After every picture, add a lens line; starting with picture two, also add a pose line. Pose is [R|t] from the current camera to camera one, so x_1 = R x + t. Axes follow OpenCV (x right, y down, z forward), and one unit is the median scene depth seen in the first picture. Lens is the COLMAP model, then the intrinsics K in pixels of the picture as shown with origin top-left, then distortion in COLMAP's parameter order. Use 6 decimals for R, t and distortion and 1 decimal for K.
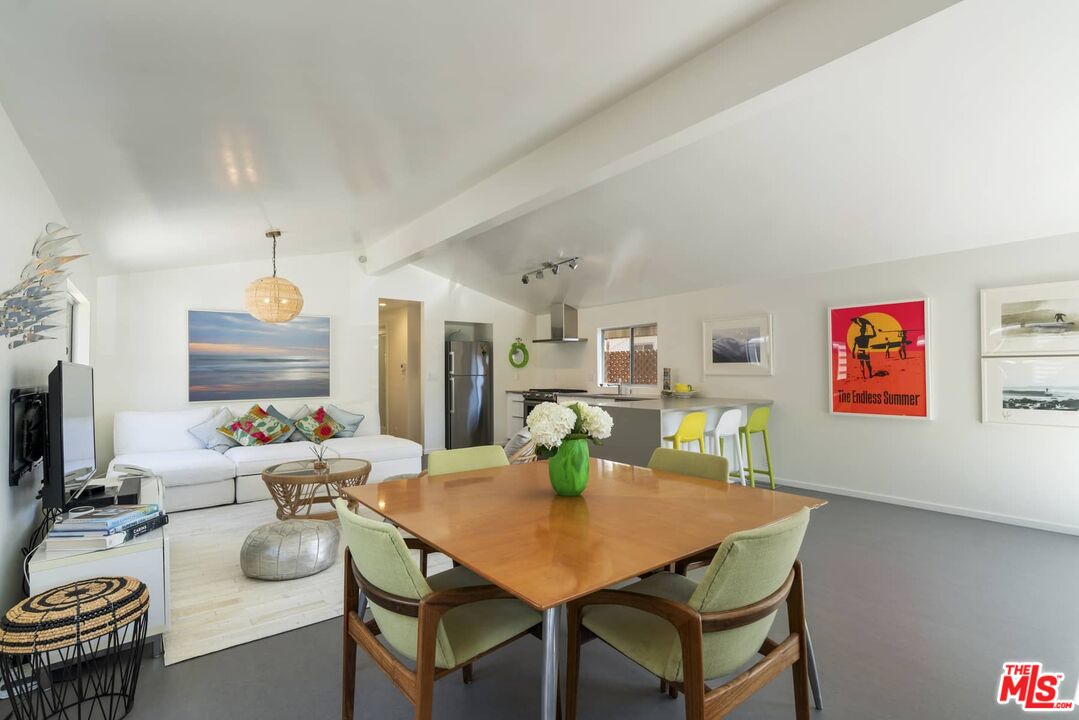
lens RADIAL K [[488.3, 0, 520.7], [0, 488.3, 366.3], [0, 0, 1]] dist [-0.002279, -0.000102]
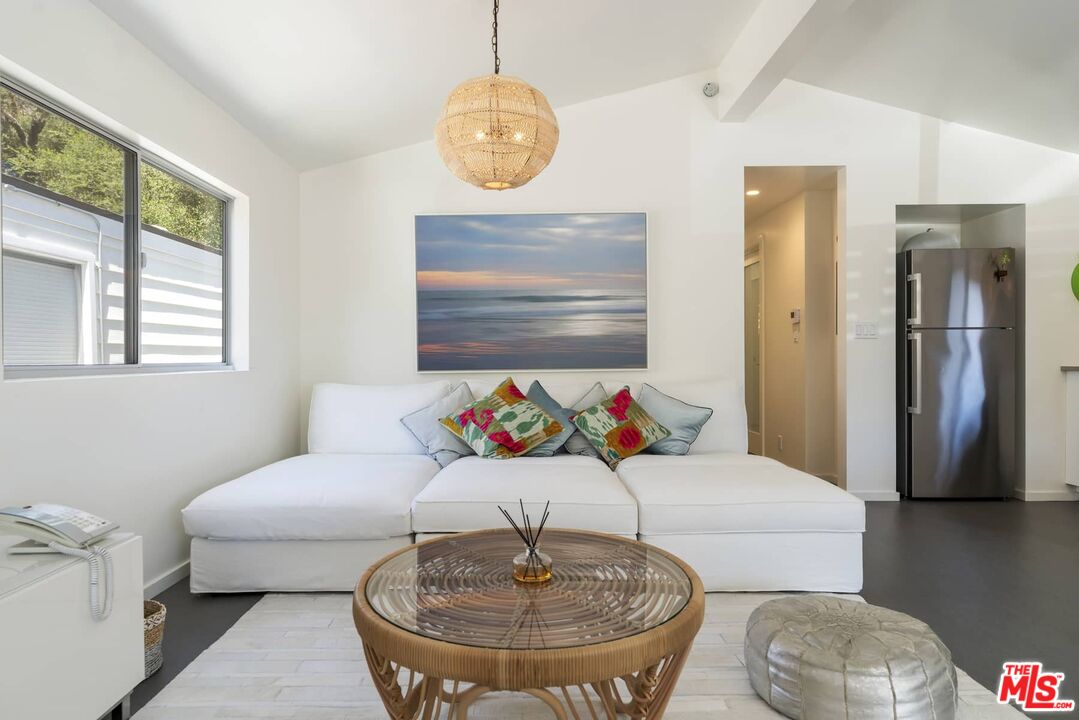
lens RADIAL K [[593.4, 0, 540.4], [0, 593.4, 362.6], [0, 0, 1]] dist [-0.012755, 0.003333]
pose [[0.811422, 0.008523, -0.584399, -0.126697], [0.006737, 0.999691, 0.023934, 0.042454], [0.584422, -0.023358, 0.811114, 0.458617]]
